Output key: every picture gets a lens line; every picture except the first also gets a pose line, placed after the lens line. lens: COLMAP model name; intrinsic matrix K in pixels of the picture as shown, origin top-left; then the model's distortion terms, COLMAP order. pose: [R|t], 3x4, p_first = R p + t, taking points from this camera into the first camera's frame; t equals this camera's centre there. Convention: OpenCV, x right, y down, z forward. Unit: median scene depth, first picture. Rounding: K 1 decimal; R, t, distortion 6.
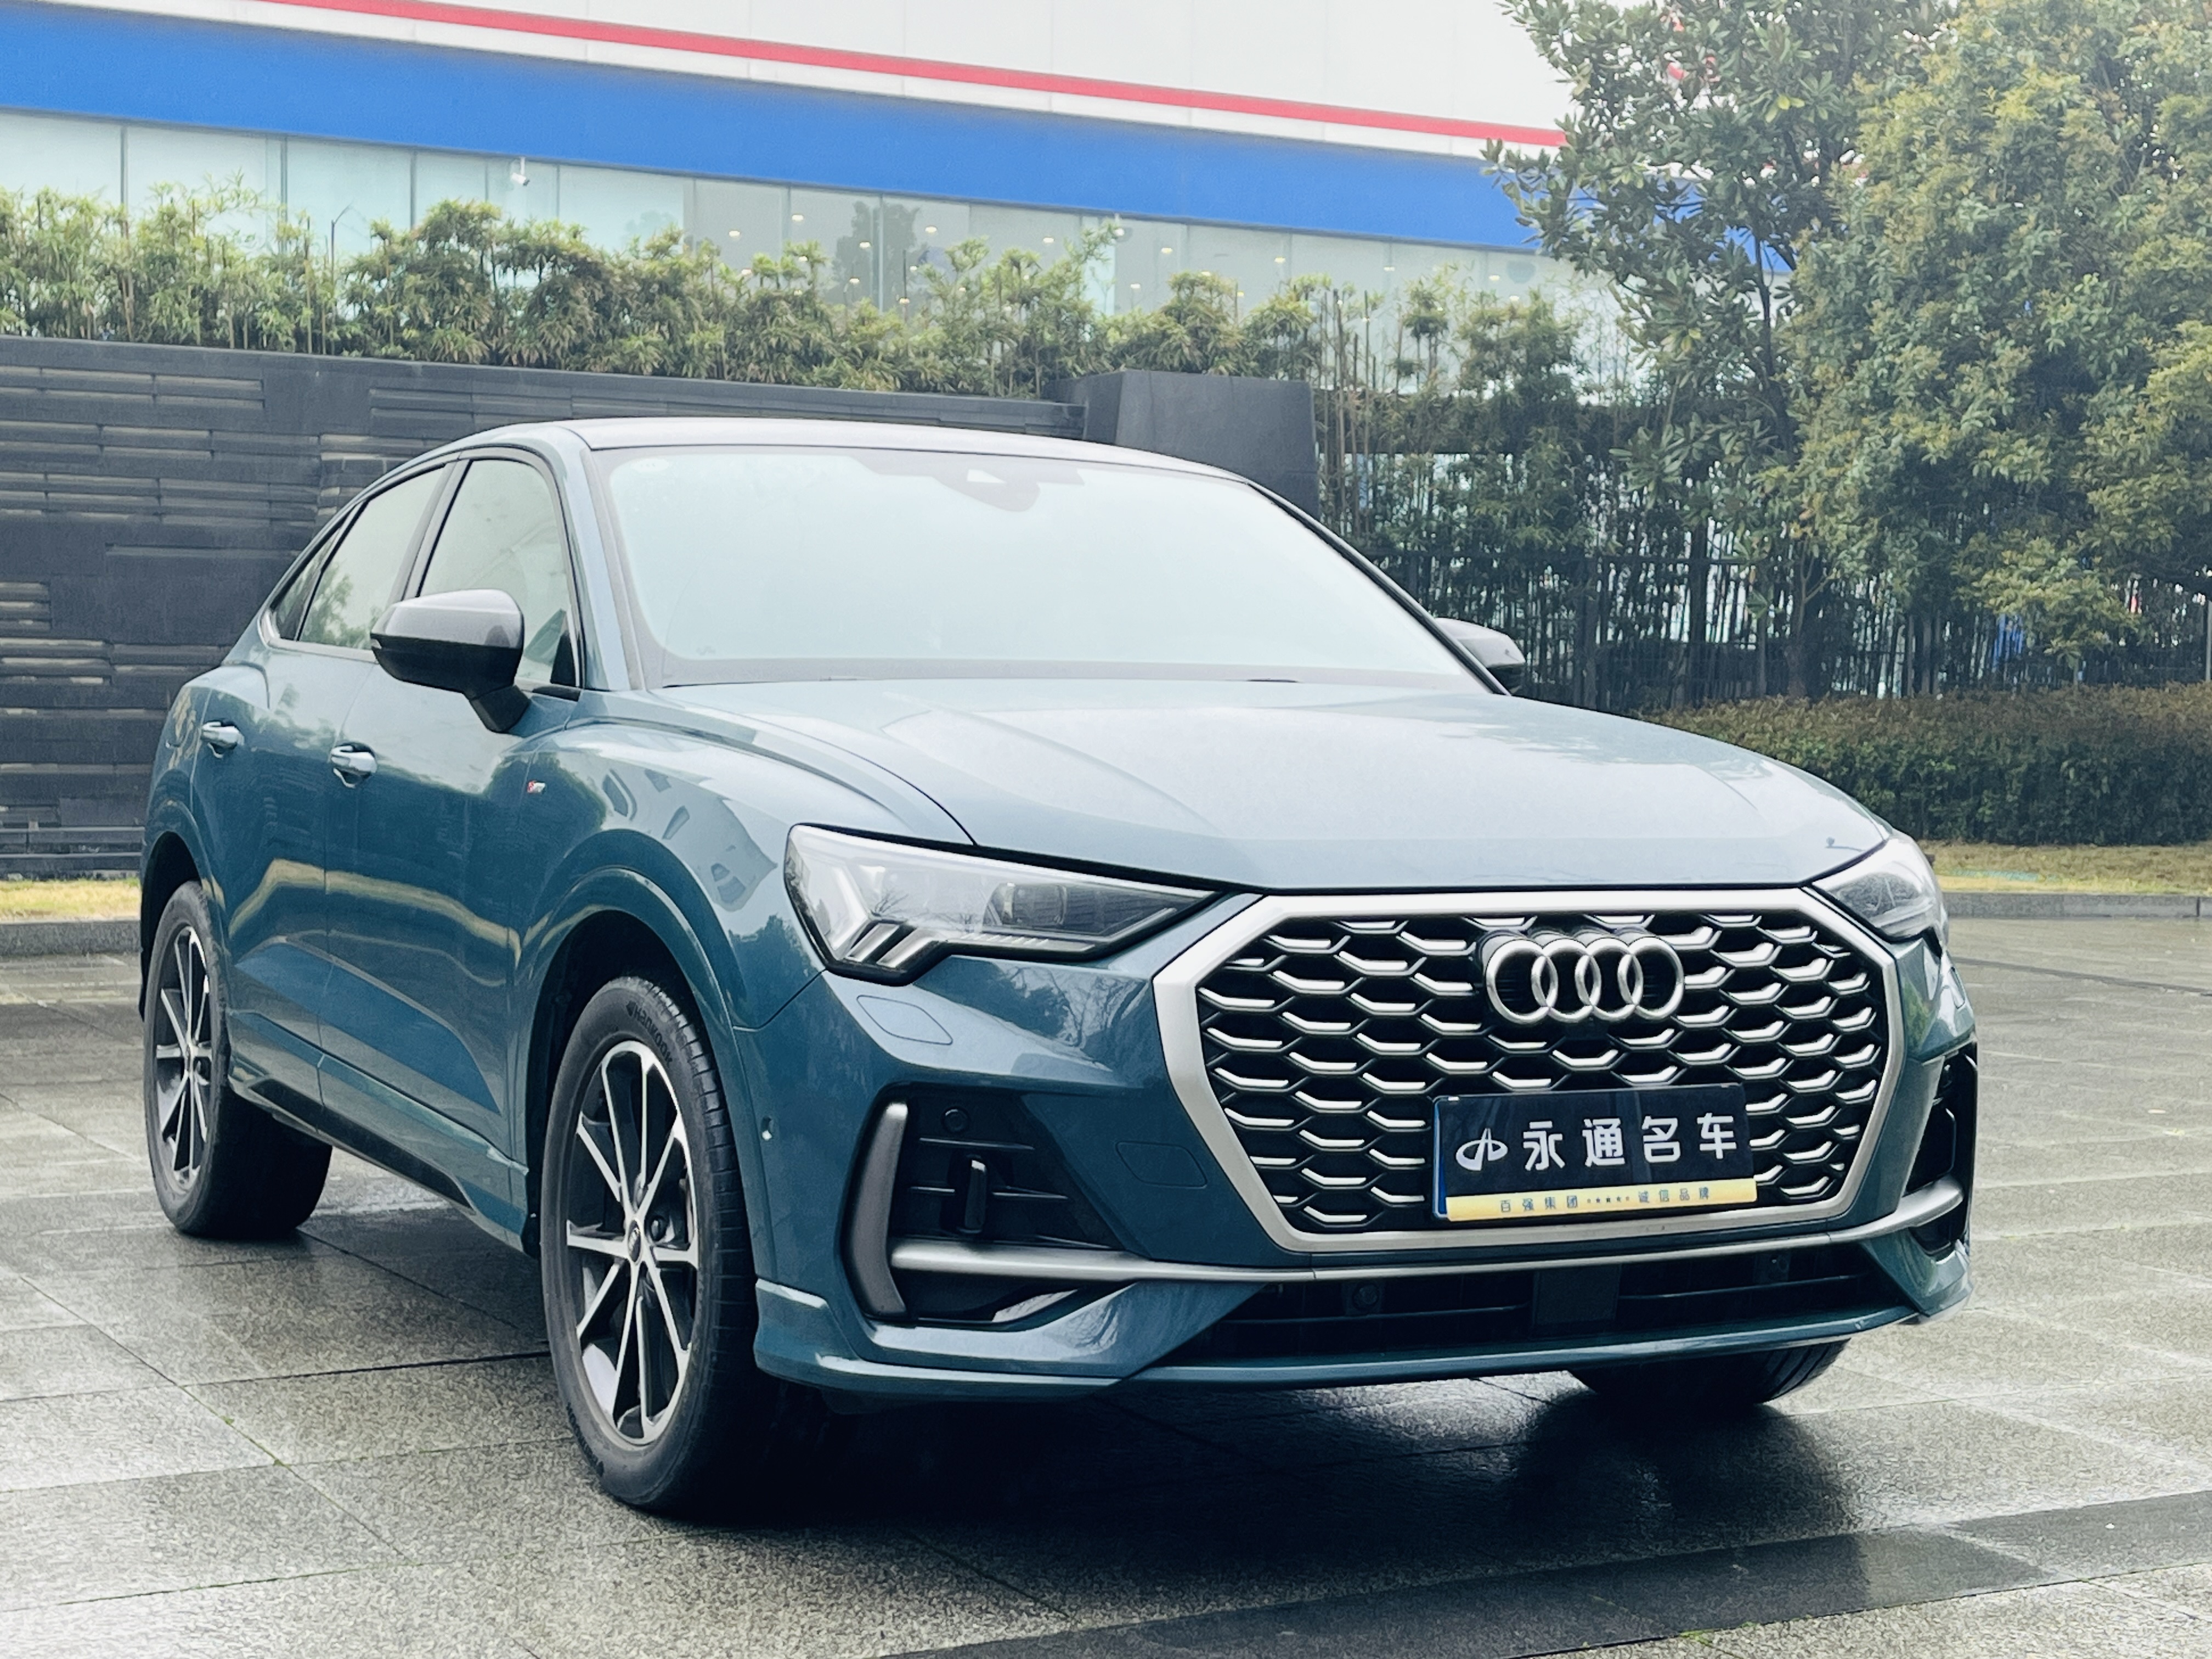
lens RADIAL K [[3414.6, 0, 1112.5], [0, 3414.6, 1054.8], [0, 0, 1]] dist [0.124429, -0.351964]
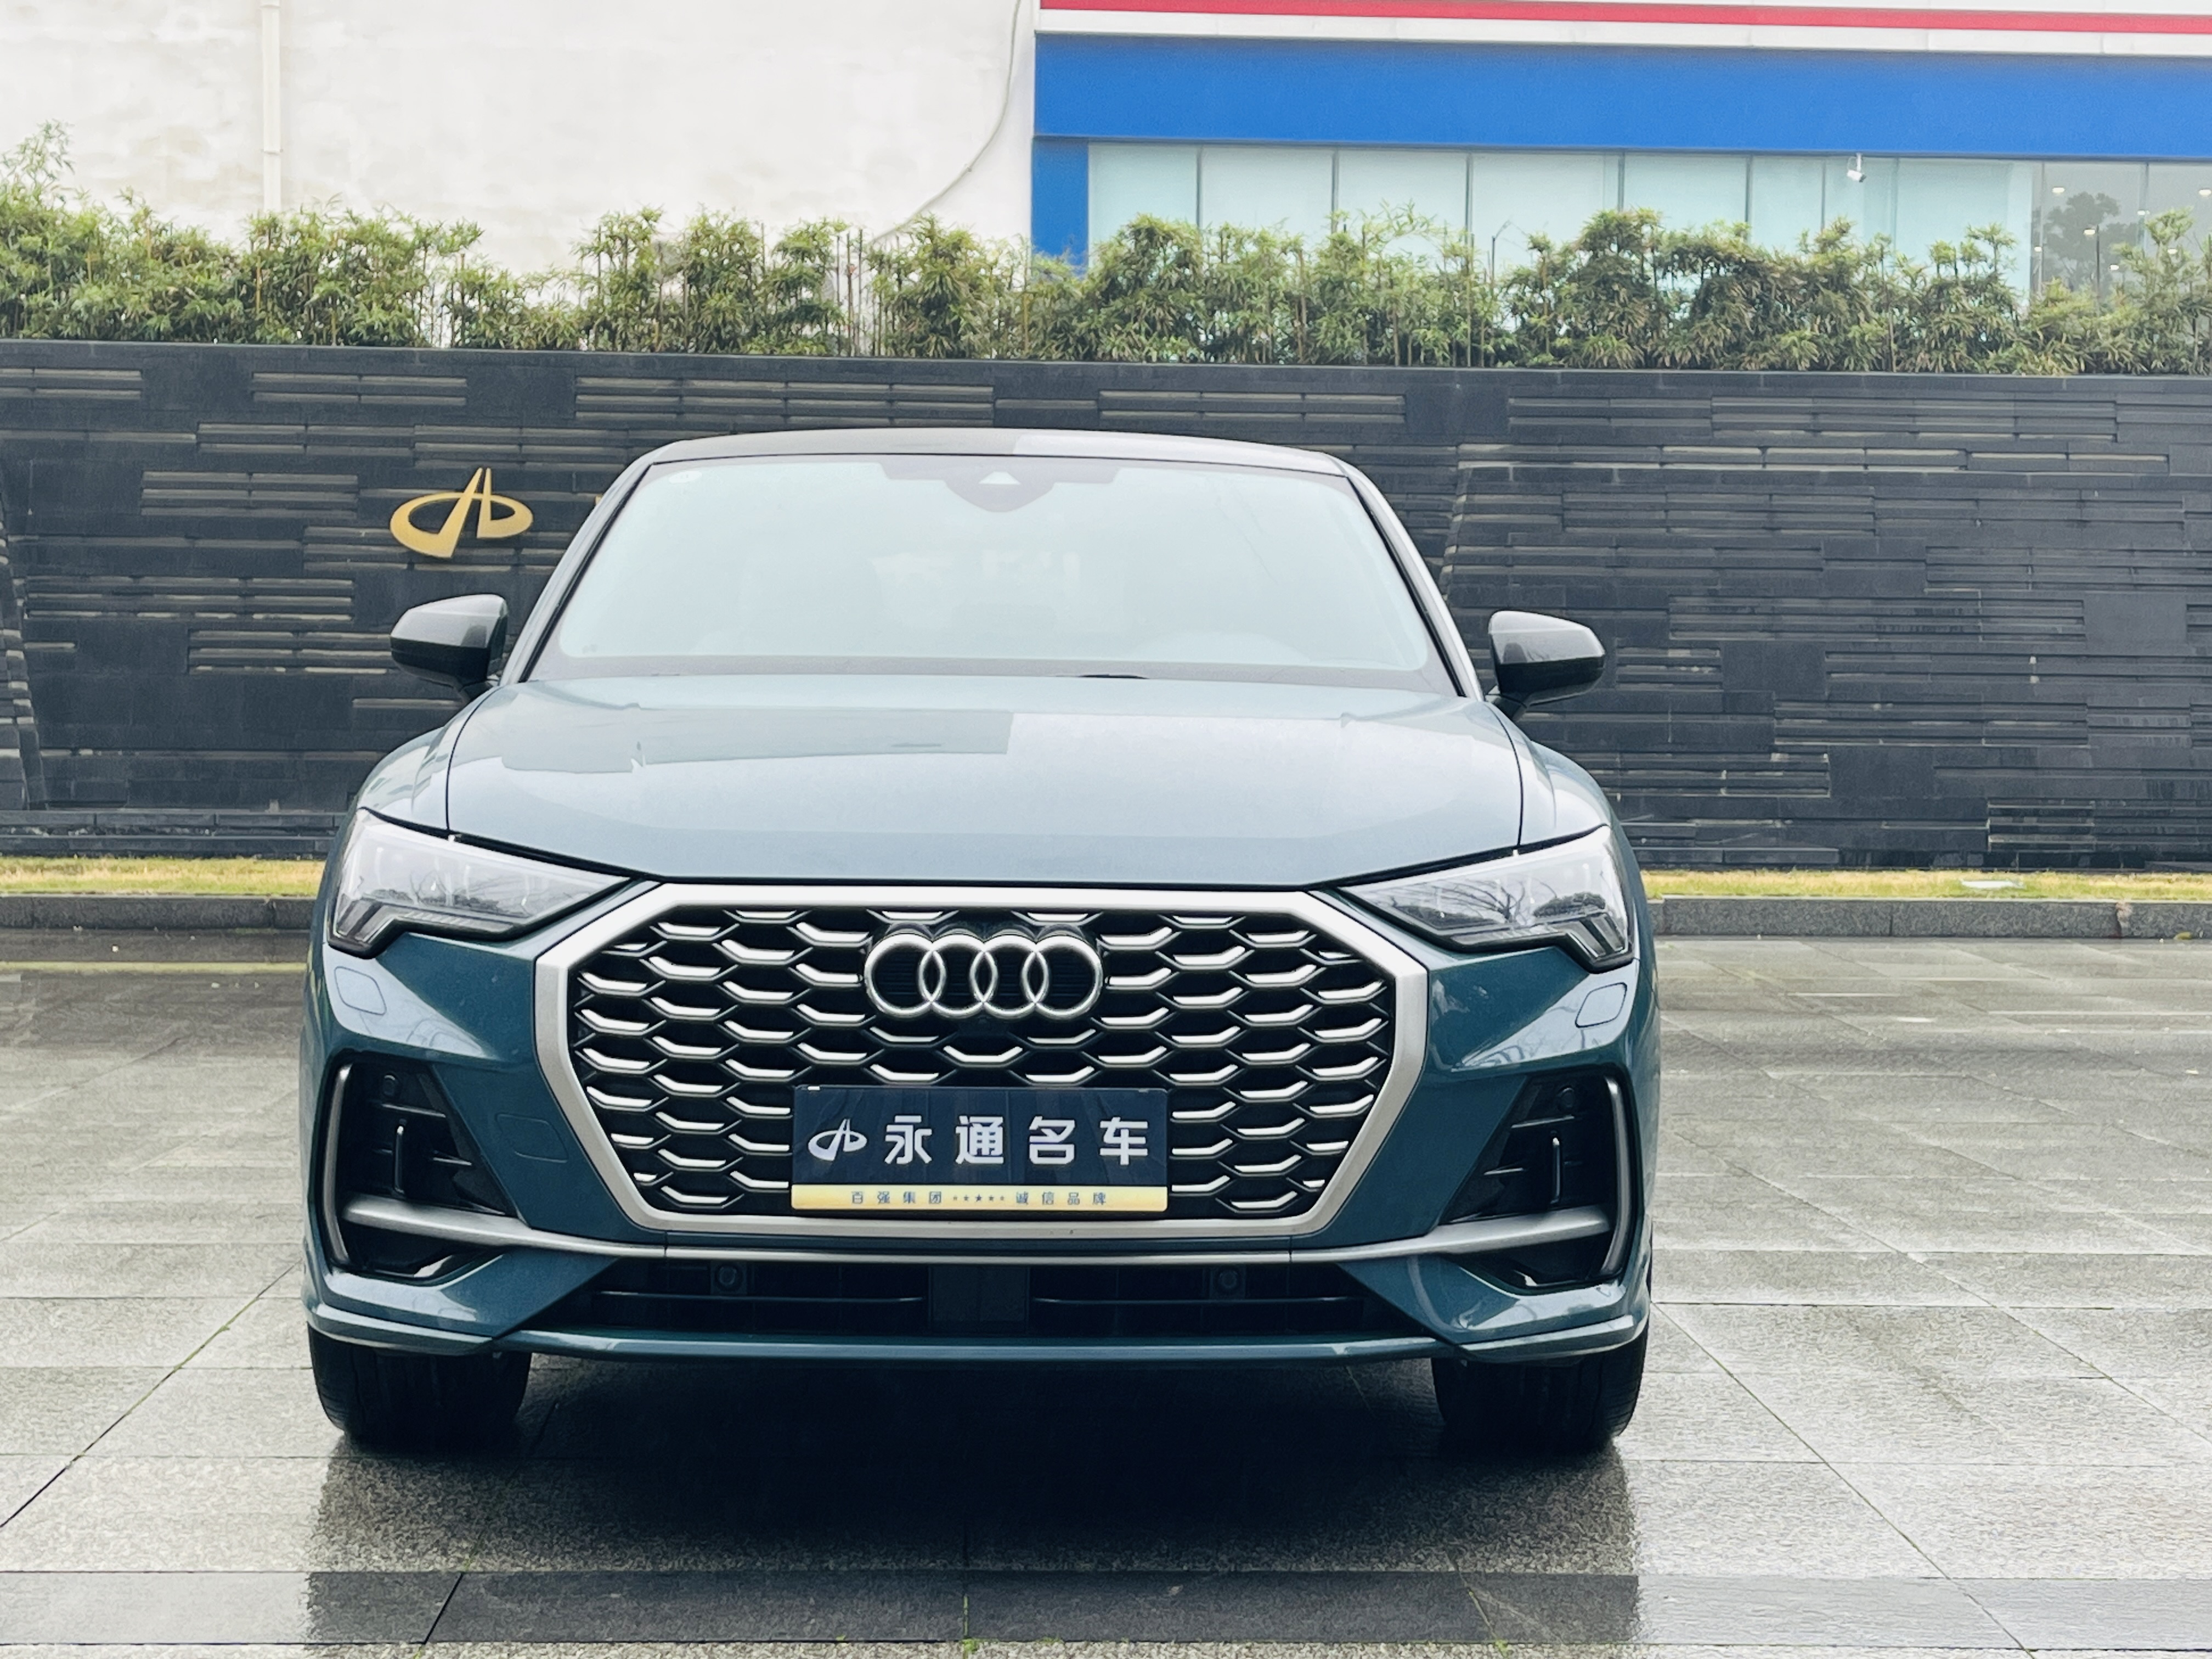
lens RADIAL K [[3414.6, 0, 1112.5], [0, 3414.6, 1054.8], [0, 0, 1]] dist [0.124429, -0.351964]
pose [[0.906063, 0.042709, -0.420982, 0.565853], [-0.042919, 0.999038, 0.008979, -0.009279], [0.420961, 0.009932, 0.907024, 0.112338]]
